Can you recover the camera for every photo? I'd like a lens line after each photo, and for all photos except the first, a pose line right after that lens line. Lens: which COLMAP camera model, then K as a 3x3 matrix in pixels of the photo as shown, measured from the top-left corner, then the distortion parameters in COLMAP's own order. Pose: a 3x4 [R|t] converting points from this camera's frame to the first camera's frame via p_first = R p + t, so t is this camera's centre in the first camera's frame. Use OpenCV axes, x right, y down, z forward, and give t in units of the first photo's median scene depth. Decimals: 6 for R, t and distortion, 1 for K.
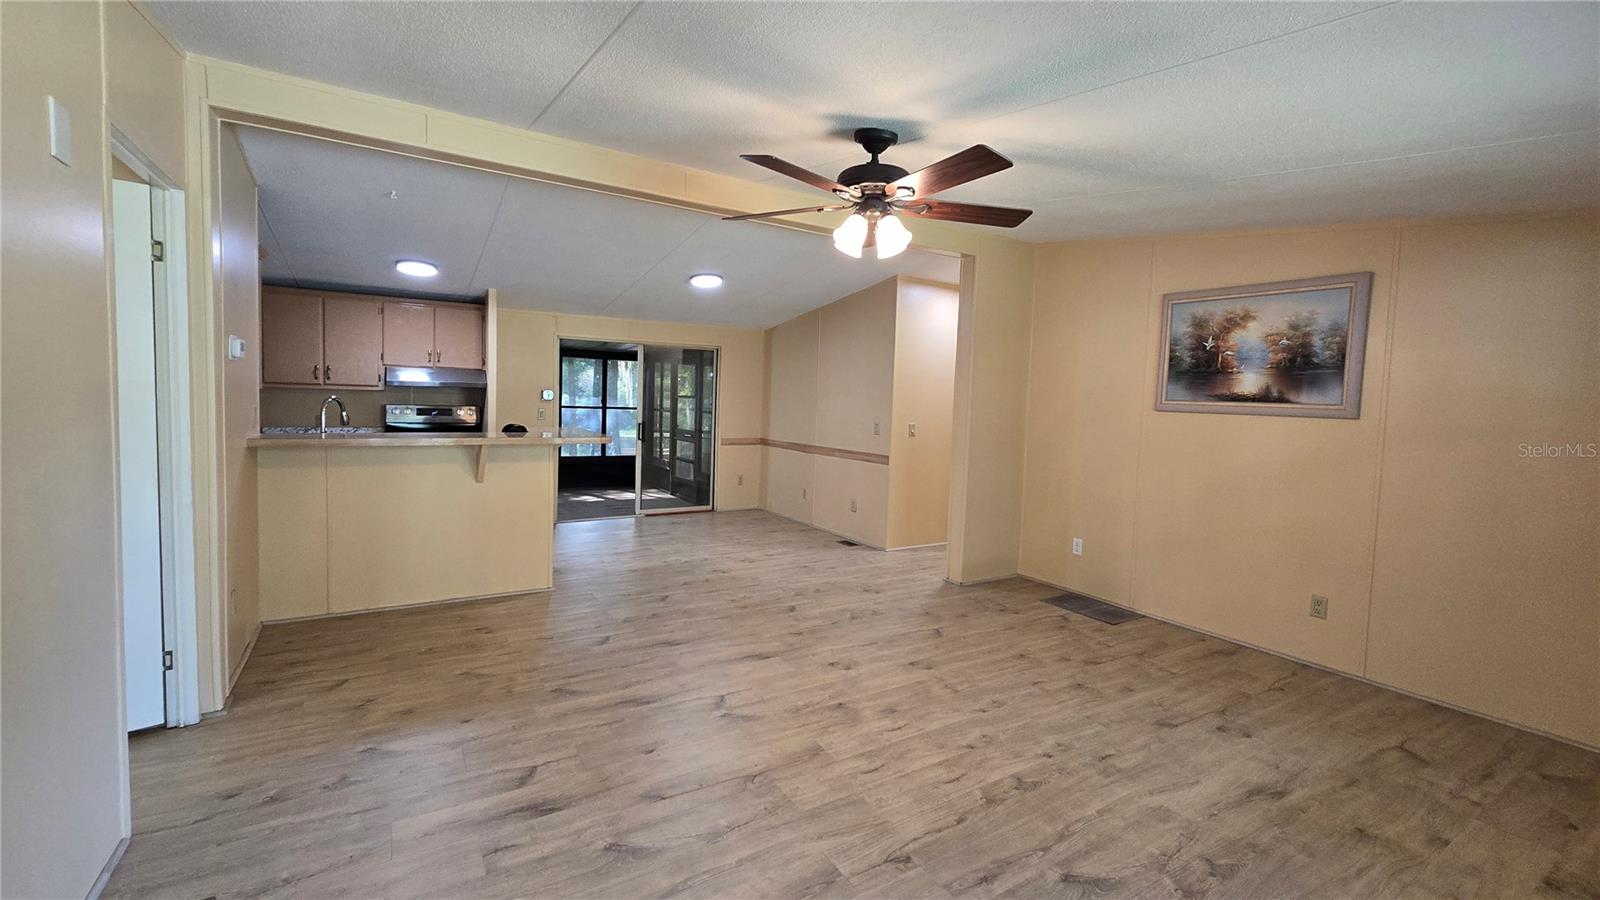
lens RADIAL K [[657.4, 0, 800.0], [0, 657.4, 437.2], [0, 0, 1]] dist [-0.003219, 0.000104]
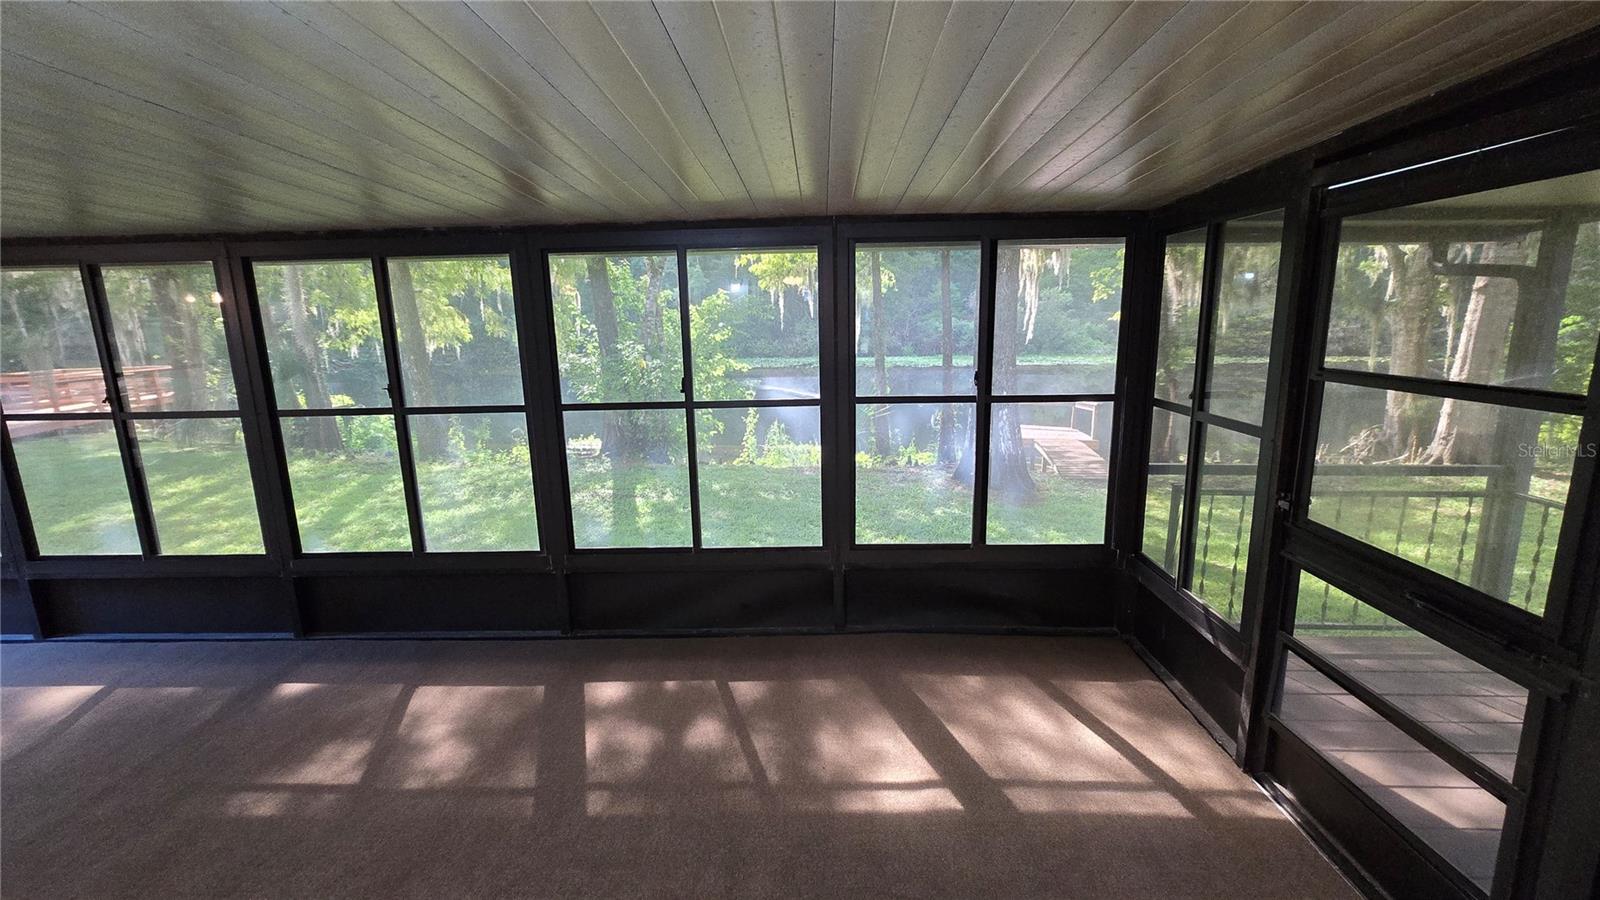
lens RADIAL K [[657.4, 0, 804.8], [0, 657.4, 437.0], [0, 0, 1]] dist [-0.003219, 0.000104]
pose [[0.843683, 0.052182, -0.534300, -0.461990], [0.013507, 0.992886, 0.118298, -0.149241], [0.536672, -0.107023, 0.836976, 1.588575]]
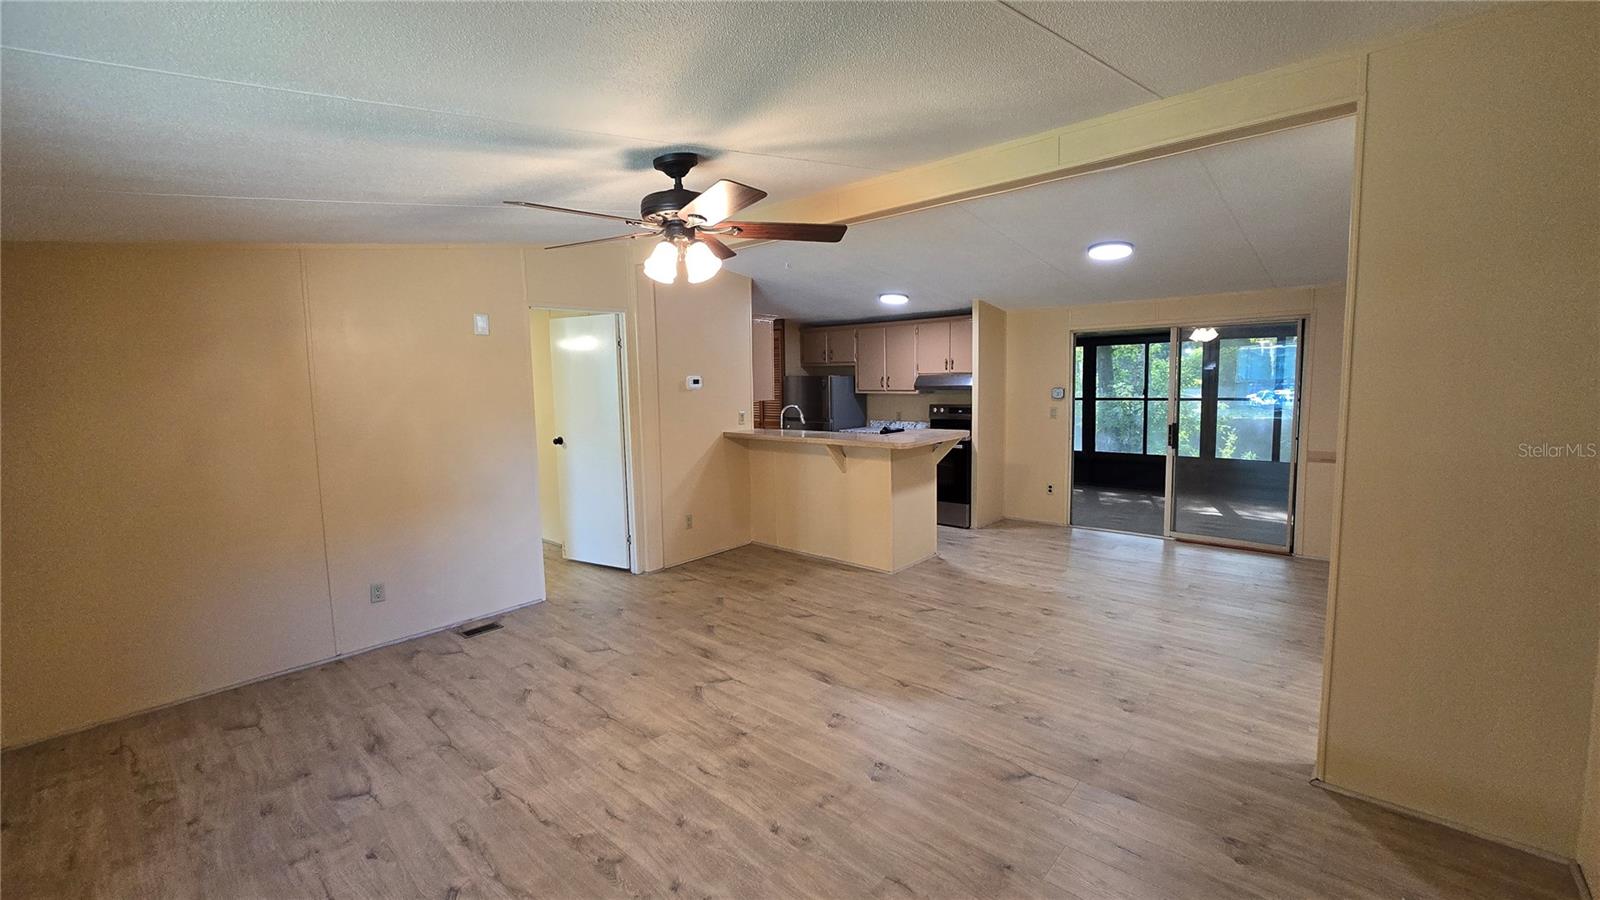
lens RADIAL K [[657.4, 0, 787.1], [0, 657.4, 437.0], [0, 0, 1]] dist [-0.003219, 0.000104]
pose [[0.270685, 0.054501, -0.961124, 0.673862], [-0.024747, 0.998460, 0.049648, -0.057631], [0.962350, 0.010346, 0.271617, 0.536163]]
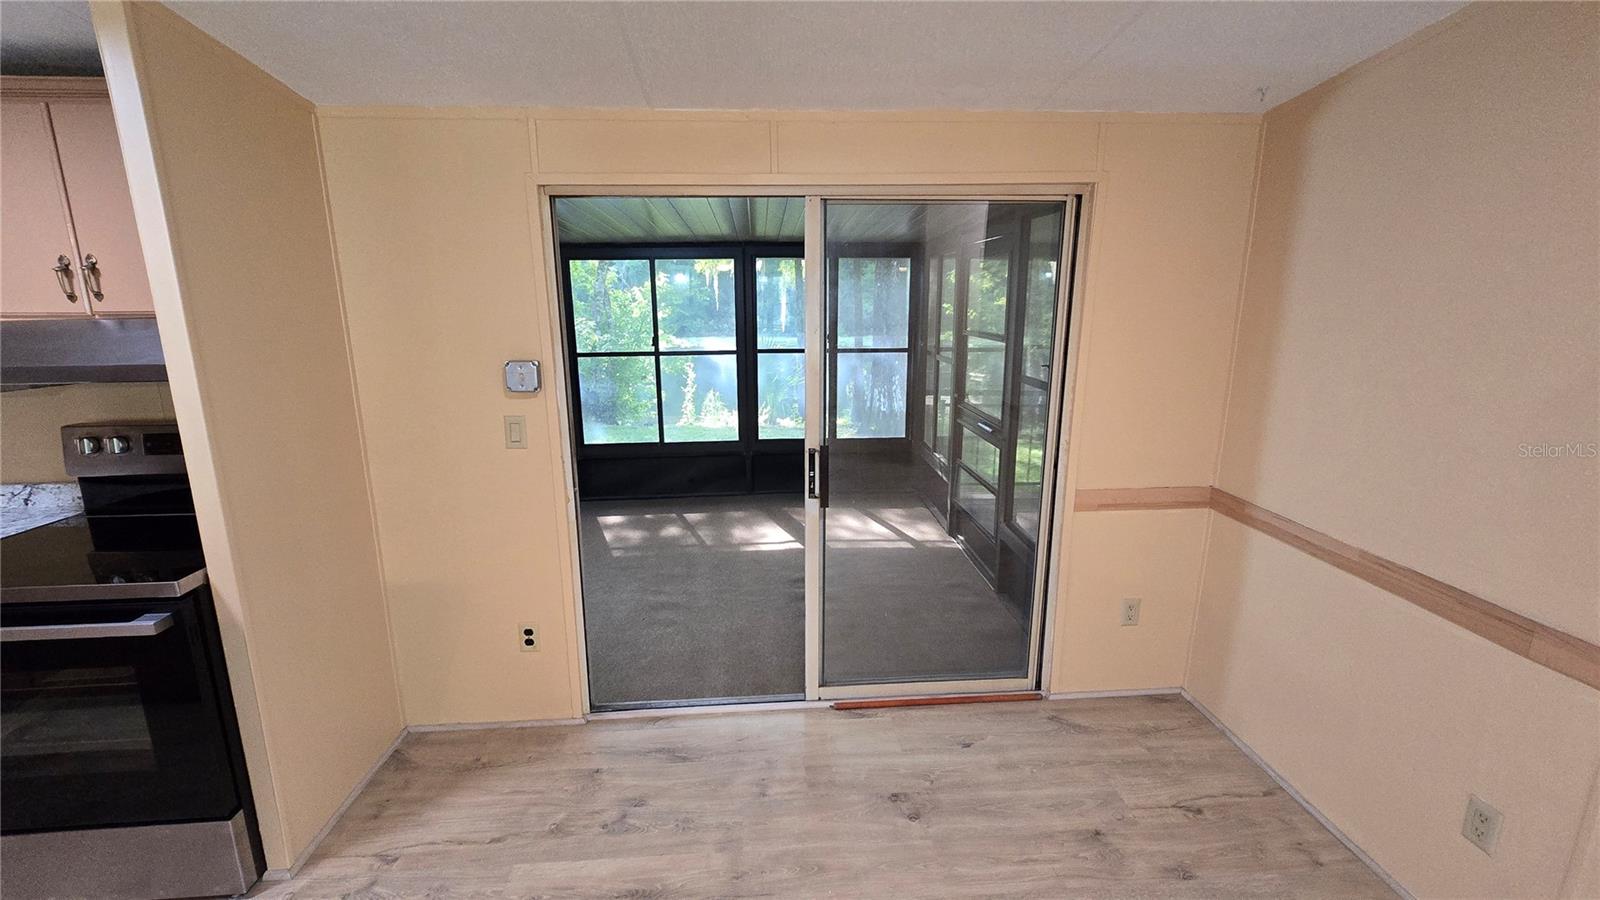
lens RADIAL K [[657.4, 0, 799.0], [0, 657.4, 439.3], [0, 0, 1]] dist [-0.003219, 0.000104]
pose [[0.886973, 0.063703, -0.457407, -0.167291], [0.006620, 0.988585, 0.150518, -0.124028], [0.461774, -0.136534, 0.876427, 1.174589]]
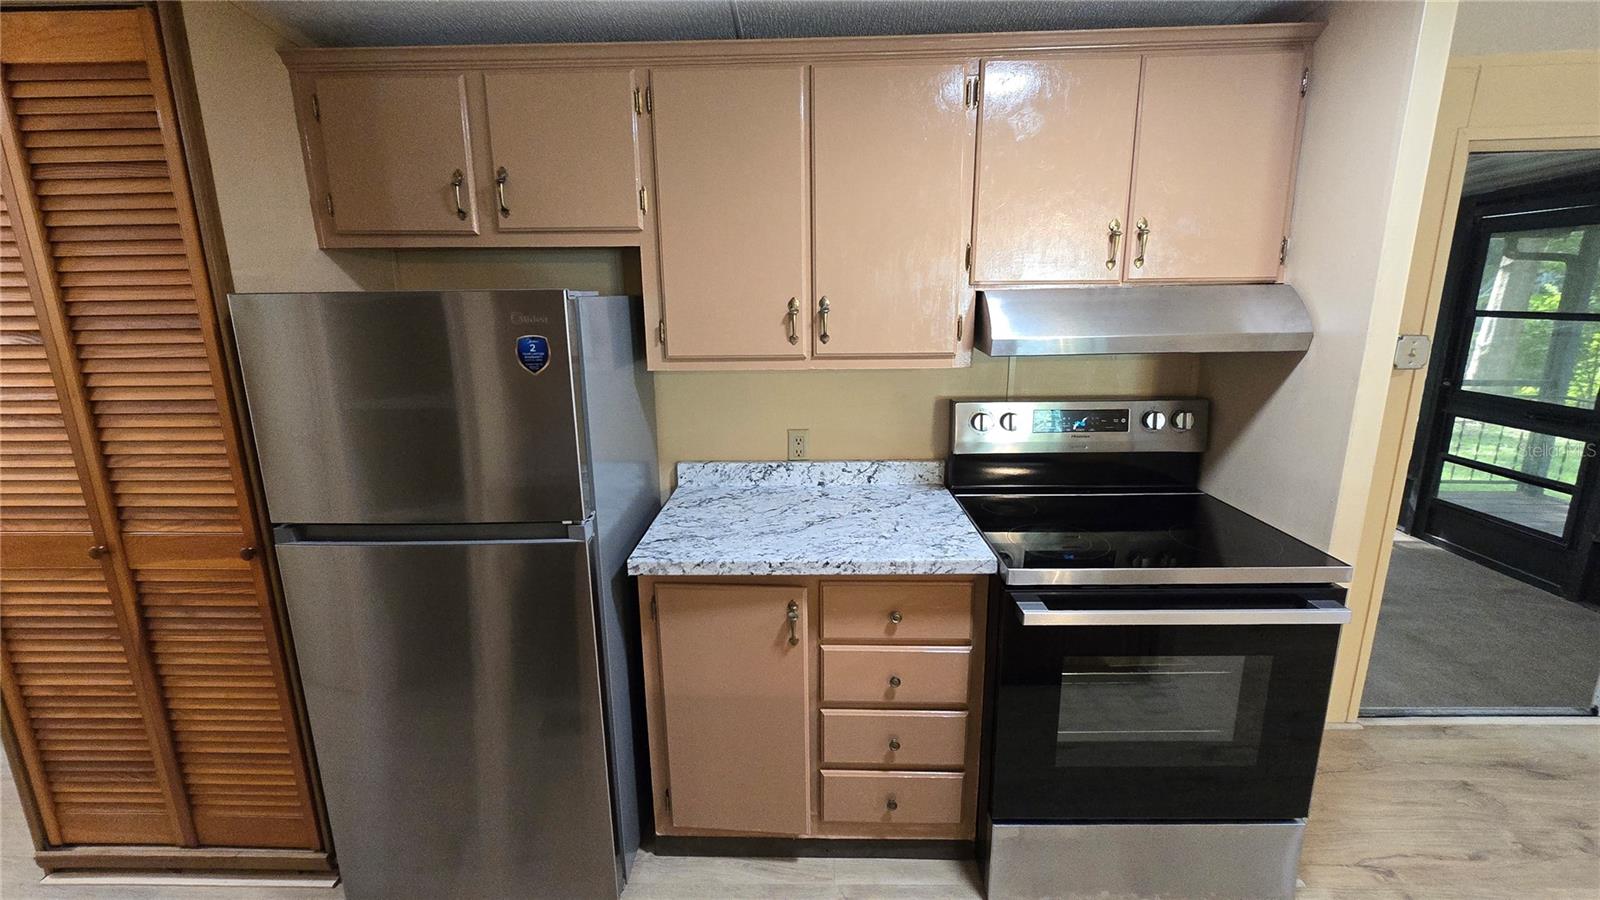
lens RADIAL K [[657.4, 0, 792.5], [0, 657.4, 434.5], [0, 0, 1]] dist [-0.003219, 0.000104]
pose [[0.840253, 0.073747, -0.537156, -0.694902], [0.009899, 0.988455, 0.151190, -0.114276], [0.542105, -0.132355, 0.829822, 0.900726]]
